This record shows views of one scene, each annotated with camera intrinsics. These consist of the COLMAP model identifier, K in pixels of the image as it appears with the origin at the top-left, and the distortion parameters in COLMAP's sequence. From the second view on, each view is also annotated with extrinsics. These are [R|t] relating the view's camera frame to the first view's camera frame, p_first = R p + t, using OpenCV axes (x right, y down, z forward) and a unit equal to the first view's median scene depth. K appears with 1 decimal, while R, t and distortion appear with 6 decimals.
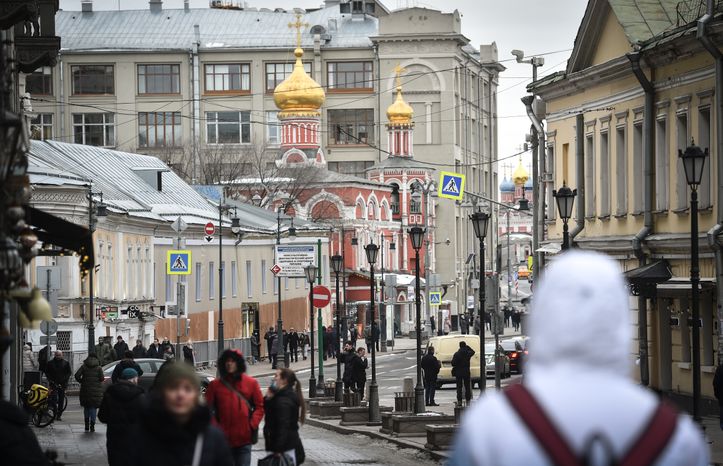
lens RADIAL K [[2977.8, 0, 360.0], [0, 2977.8, 239.9], [0, 0, 1]] dist [0.851631, 0.000000]
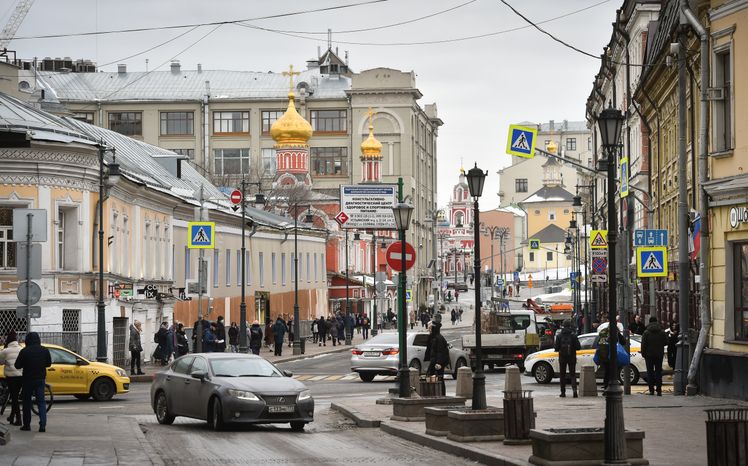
lens RADIAL K [[2100.9, 0, 373.3], [0, 2100.9, 228.8], [0, 0, 1]] dist [0.111060, 0.000000]
pose [[0.999622, 0.006357, 0.026748, -0.017520], [-0.005923, 0.999850, -0.016260, 0.010646], [-0.026847, 0.016095, 0.999510, 0.248979]]
